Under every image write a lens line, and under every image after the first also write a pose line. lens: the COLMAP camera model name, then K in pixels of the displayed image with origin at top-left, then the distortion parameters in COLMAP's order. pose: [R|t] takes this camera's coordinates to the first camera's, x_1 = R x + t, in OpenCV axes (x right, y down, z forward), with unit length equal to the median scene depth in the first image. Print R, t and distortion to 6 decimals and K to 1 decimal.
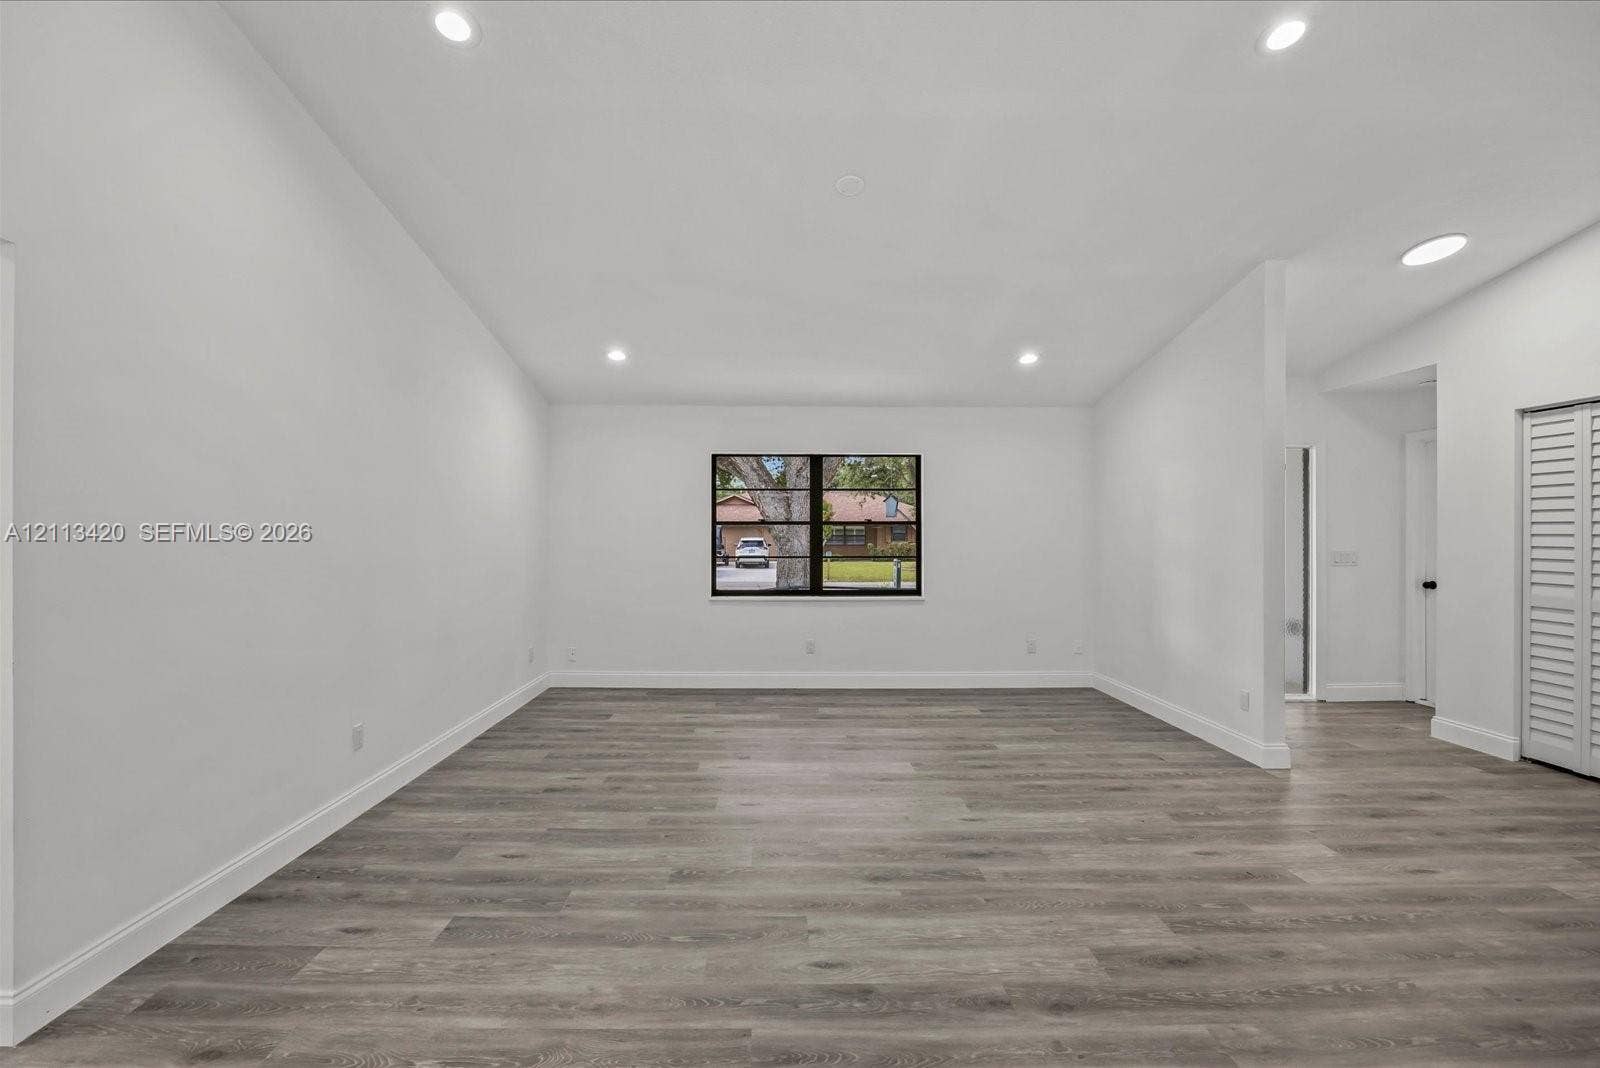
lens RADIAL K [[693.7, 0, 782.6], [0, 693.7, 534.2], [0, 0, 1]] dist [-0.013591, 0.000760]
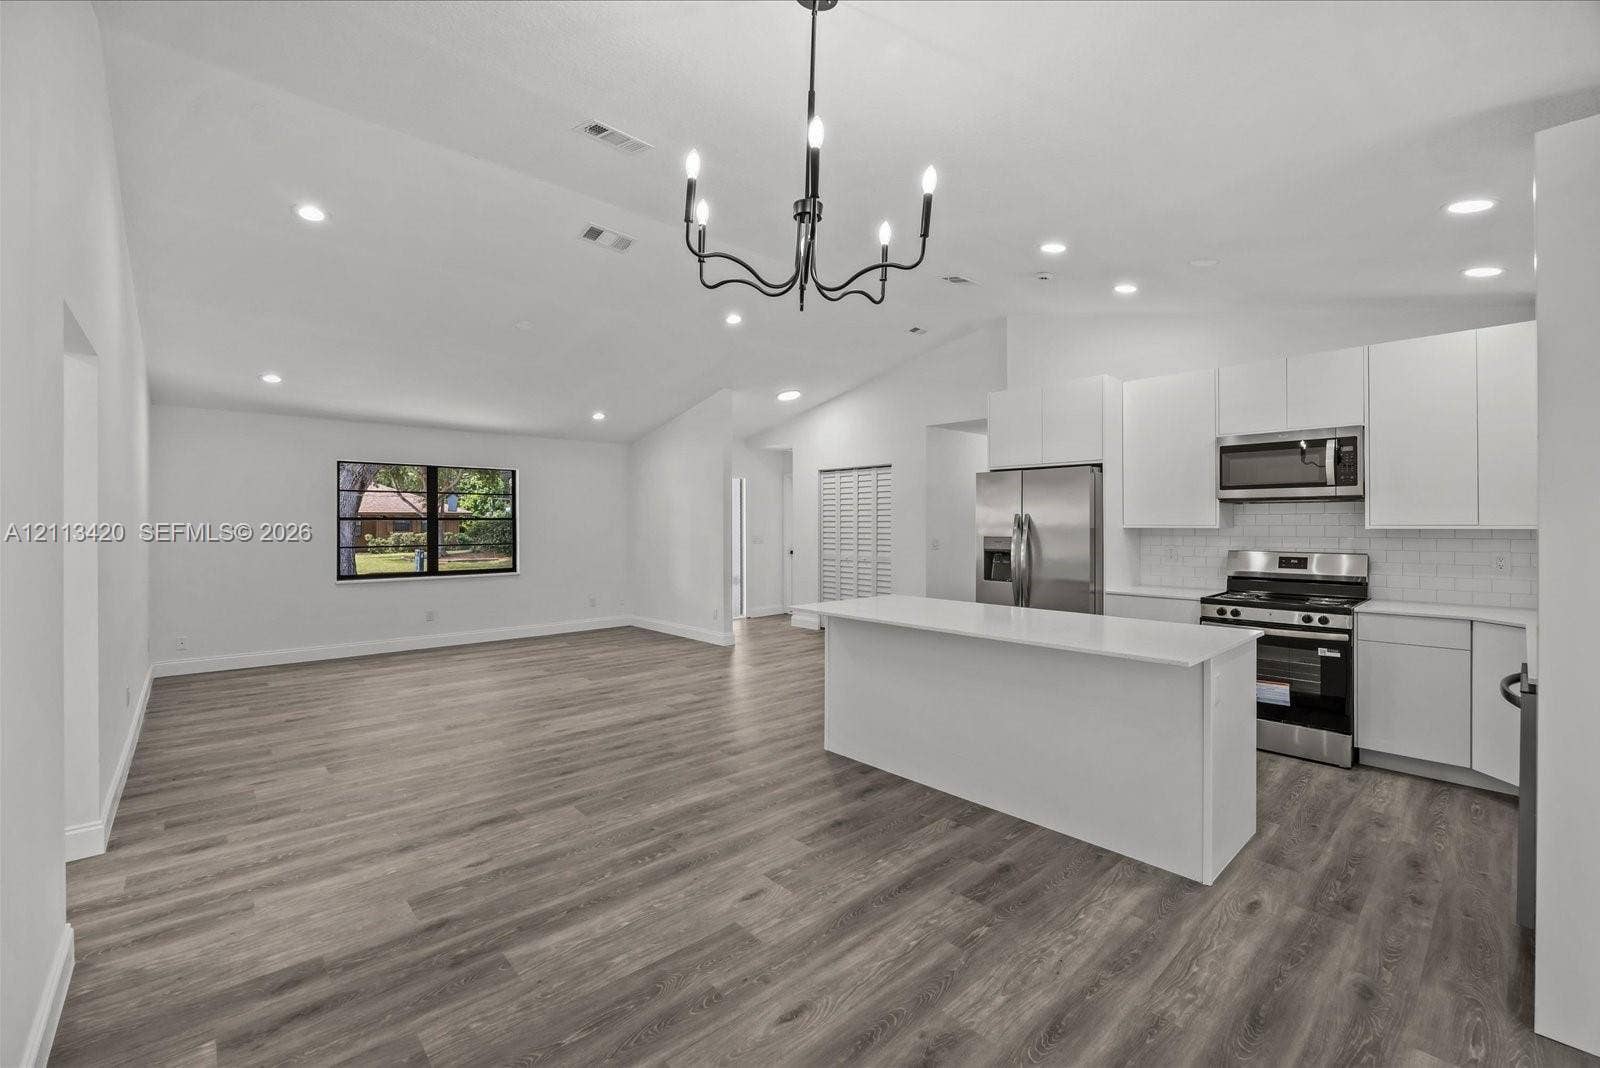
lens RADIAL K [[671.0, 0, 793.5], [0, 671.0, 525.7], [0, 0, 1]] dist [-0.015519, 0.001054]
pose [[0.748495, -0.003977, 0.663129, -0.411569], [0.001866, 0.999991, 0.003891, -0.011624], [-0.663138, -0.001675, 0.748495, -0.553531]]
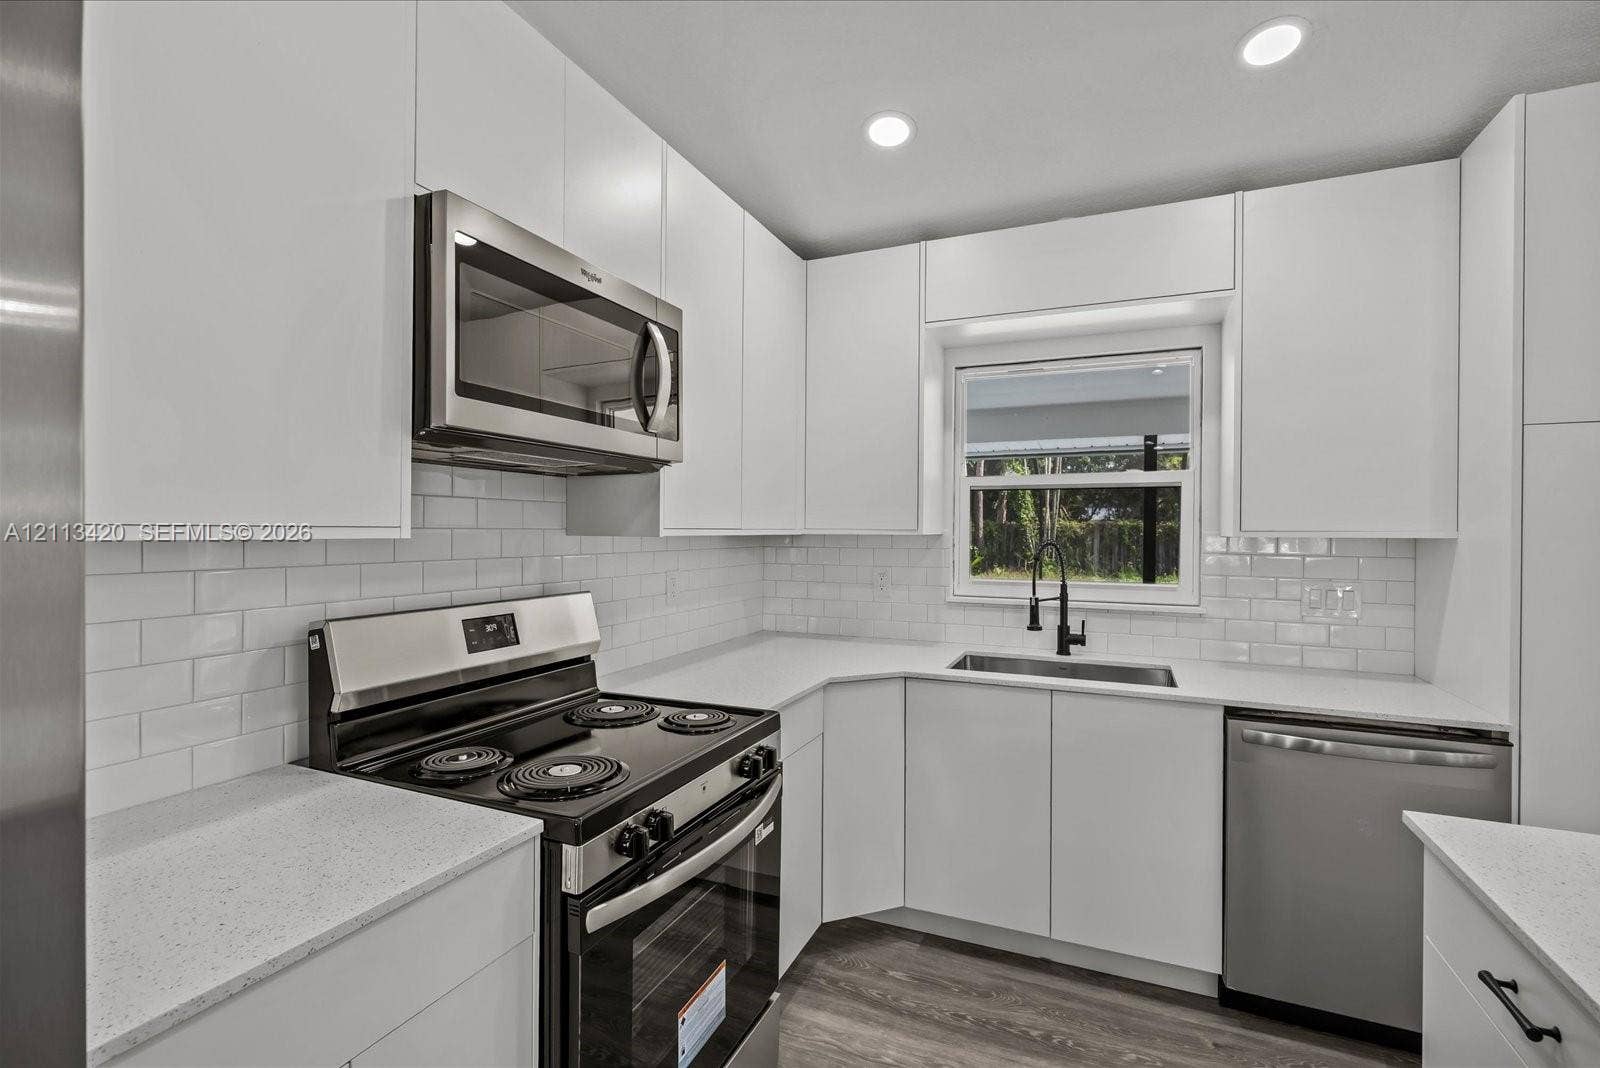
lens RADIAL K [[725.5, 0, 797.9], [0, 725.5, 531.6], [0, 0, 1]] dist [-0.001903, -0.000751]
pose [[-0.909453, -0.008010, 0.415730, 0.577363], [-0.008518, 0.999964, 0.000633, -0.006302], [-0.415720, -0.002965, -0.909488, 0.034509]]
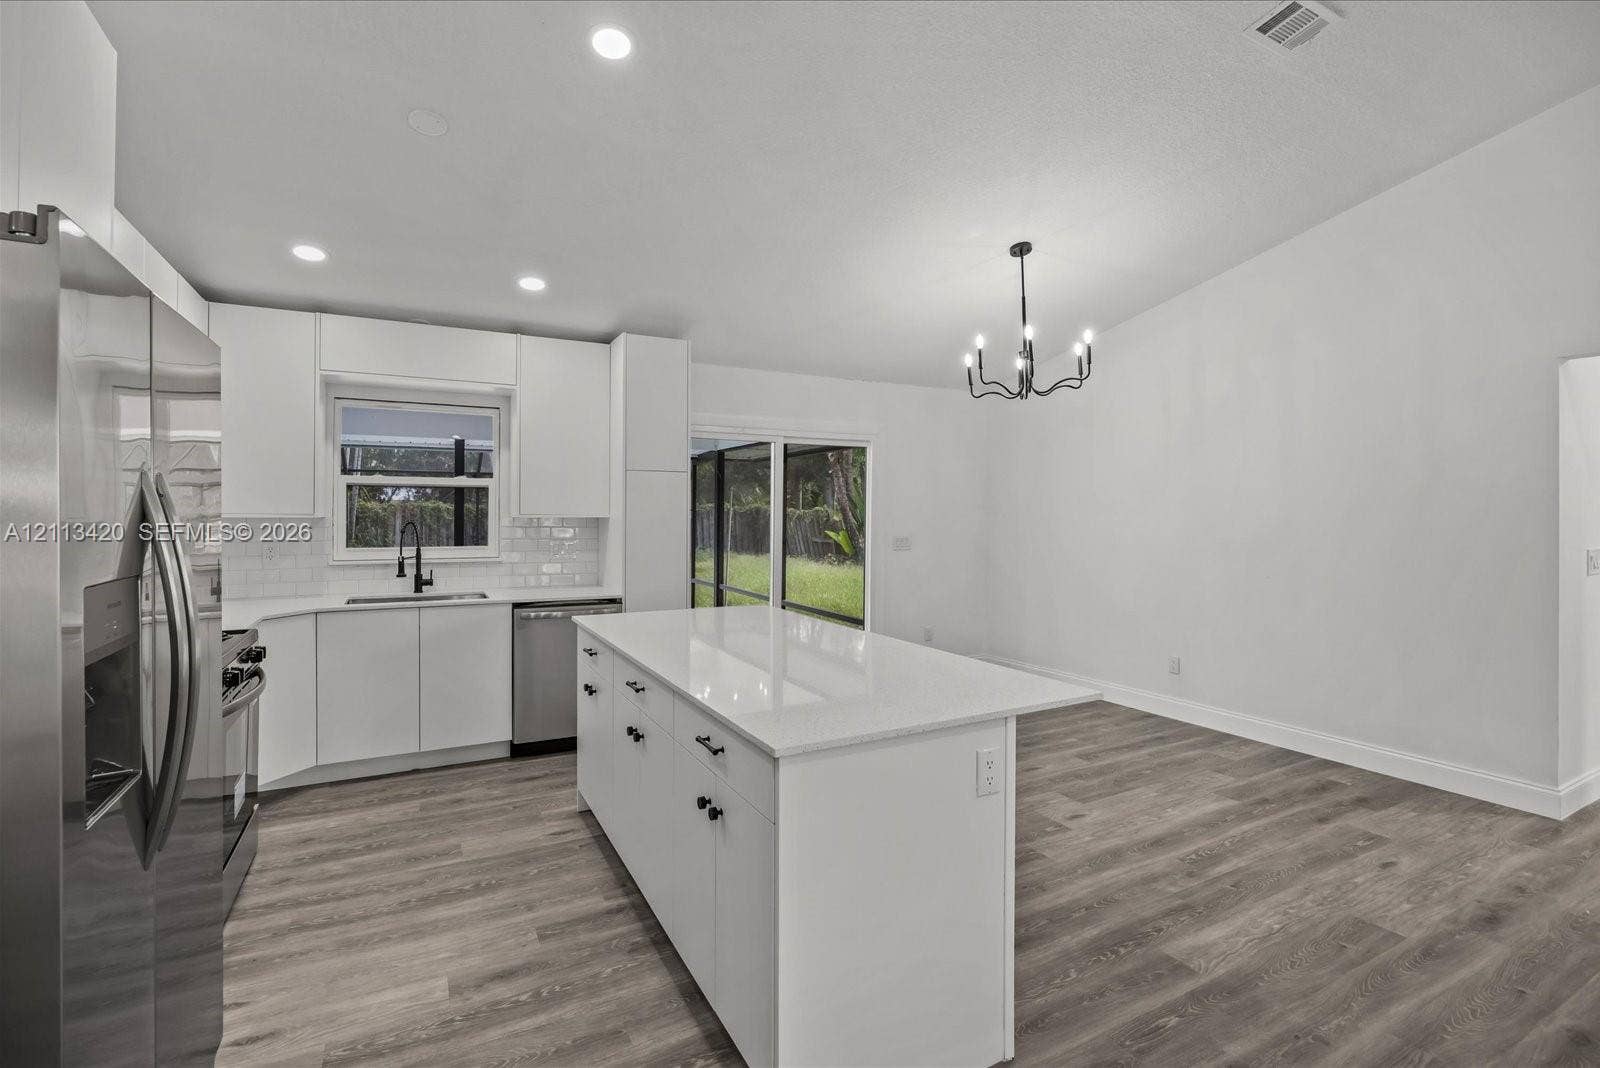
lens RADIAL K [[725.5, 0, 783.9], [0, 725.5, 514.8], [0, 0, 1]] dist [-0.001903, -0.000751]
pose [[-0.895518, -0.003787, -0.445010, 0.626549], [-0.003868, 0.999992, -0.000726, -0.008940], [0.445009, 0.001072, -0.895525, 0.515539]]
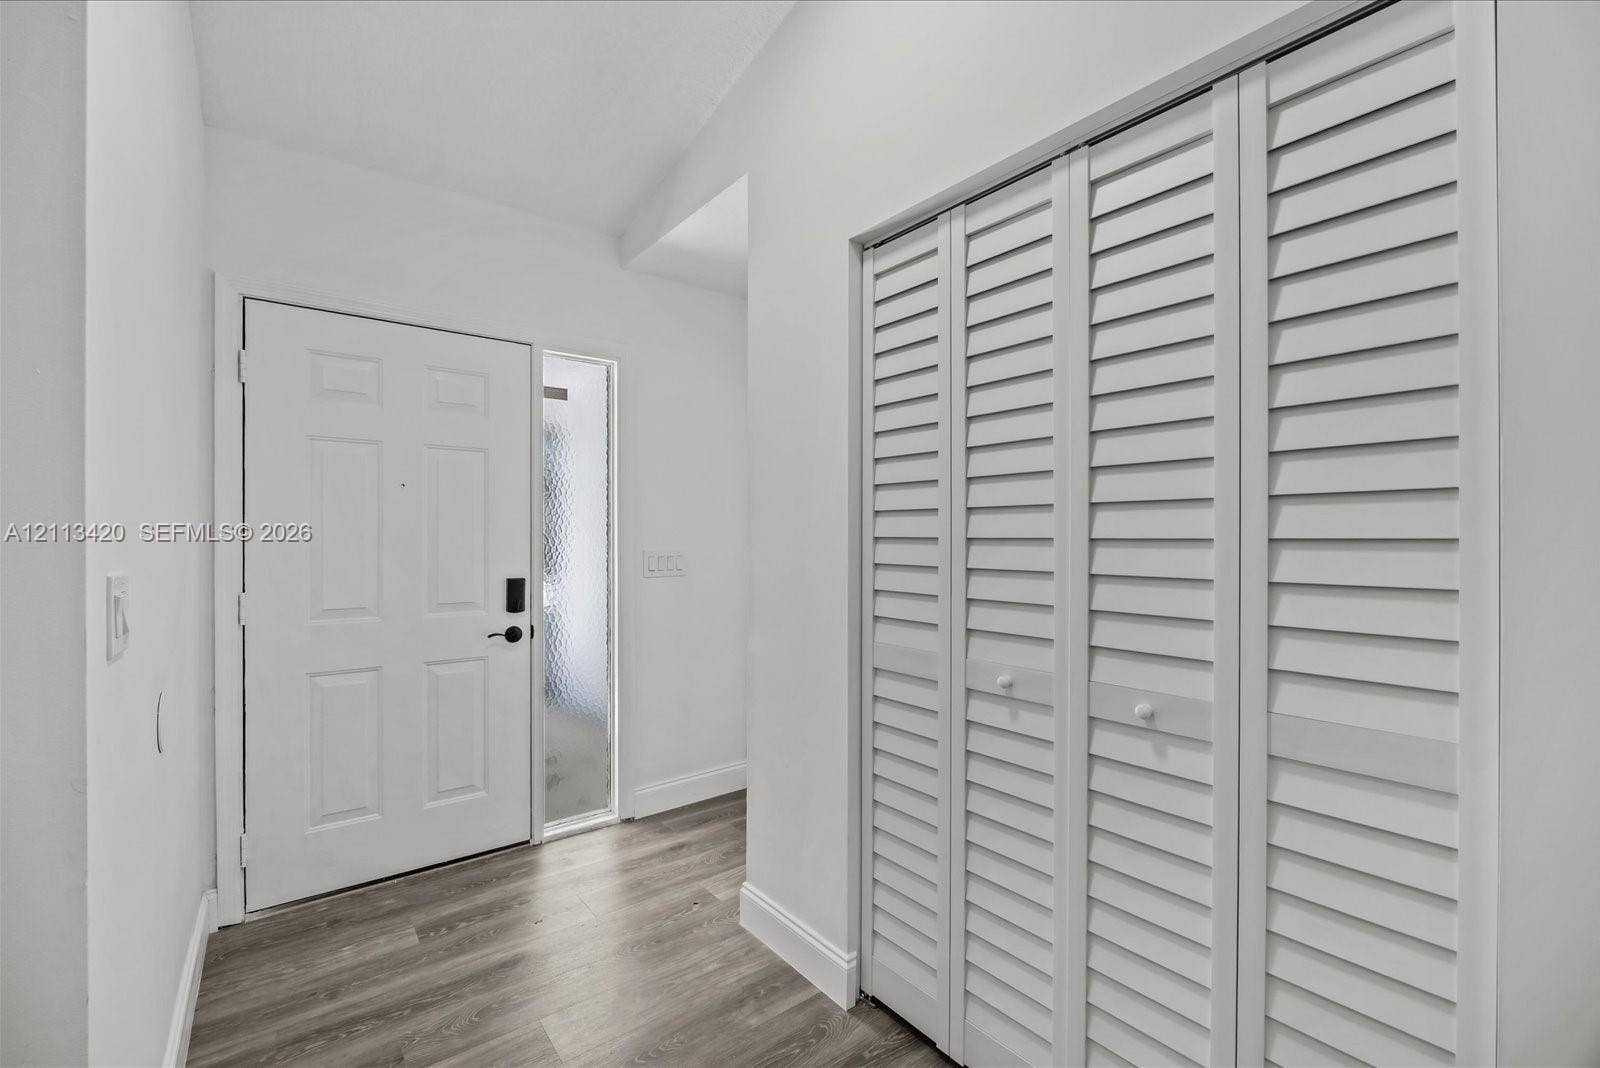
lens RADIAL K [[671.0, 0, 790.2], [0, 671.0, 535.5], [0, 0, 1]] dist [-0.015519, 0.001054]
pose [[0.798860, 0.000281, 0.601517, 0.757243], [0.000018, 1.000000, -0.000492, 0.016162], [-0.601517, 0.000404, 0.798860, 0.654151]]
